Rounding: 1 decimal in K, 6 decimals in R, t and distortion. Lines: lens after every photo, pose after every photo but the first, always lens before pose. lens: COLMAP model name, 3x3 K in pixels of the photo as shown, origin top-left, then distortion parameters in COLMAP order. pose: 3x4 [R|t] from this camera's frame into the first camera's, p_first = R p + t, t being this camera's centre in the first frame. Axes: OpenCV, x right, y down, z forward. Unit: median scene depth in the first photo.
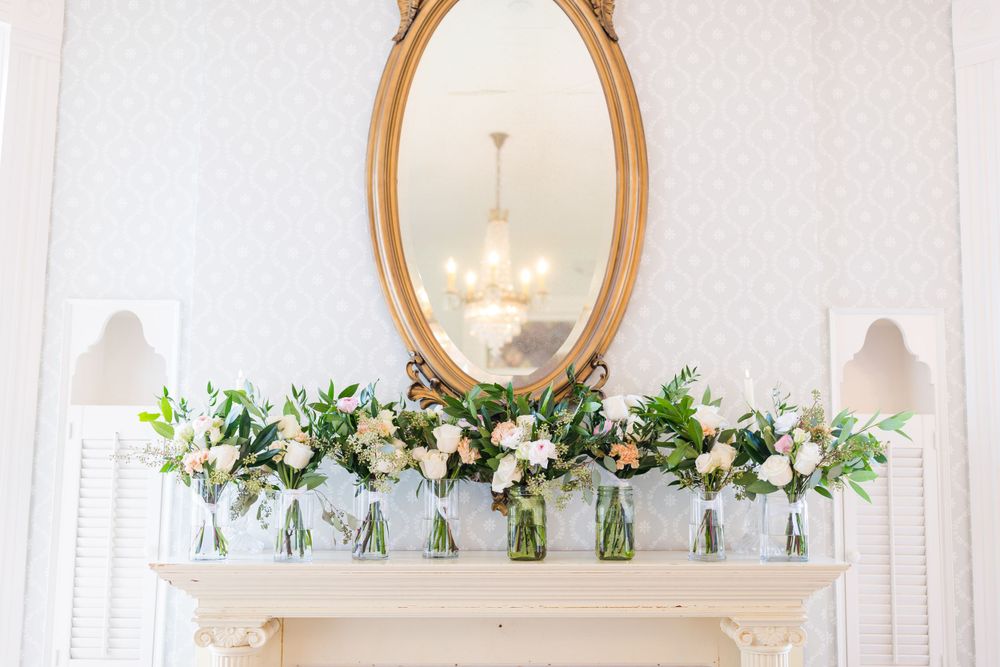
lens RADIAL K [[1011.1, 0, 570.4], [0, 1011.1, 336.6], [0, 0, 1]] dist [-0.010197, -0.010804]
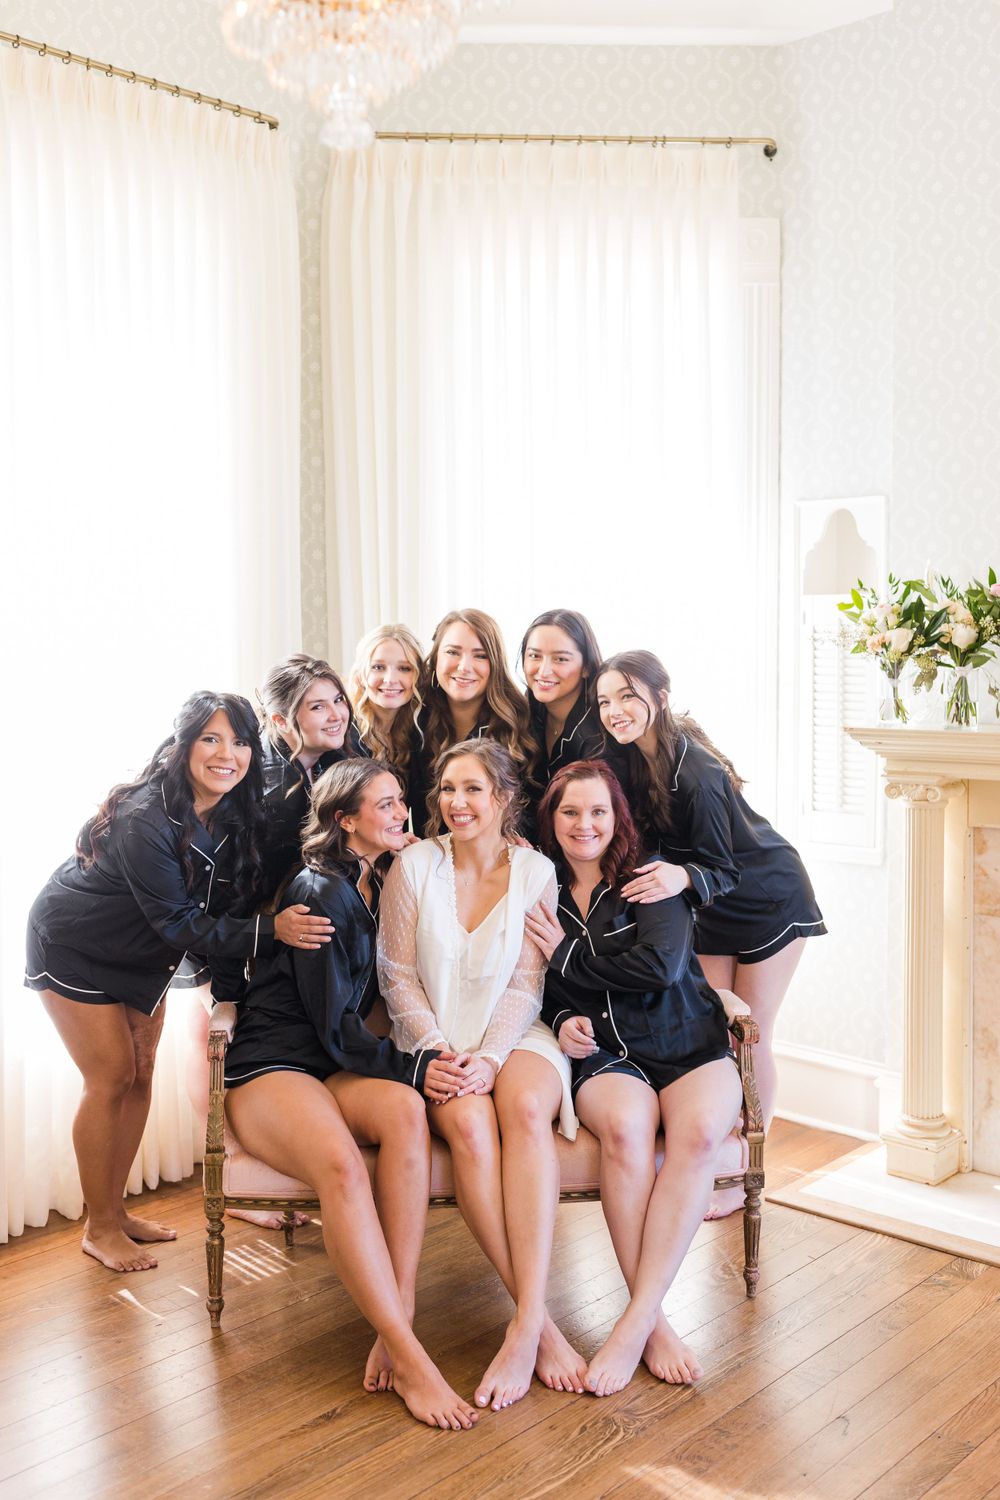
lens RADIAL K [[1516.7, 0, 499.6], [0, 1516.7, 749.4], [0, 0, 1]] dist [-0.010197, -0.010804]
pose [[0.718892, 0.039828, -0.693979, 0.528423], [0.093282, 0.983799, 0.153093, -0.064134], [0.688834, -0.174793, 0.703531, -0.554586]]
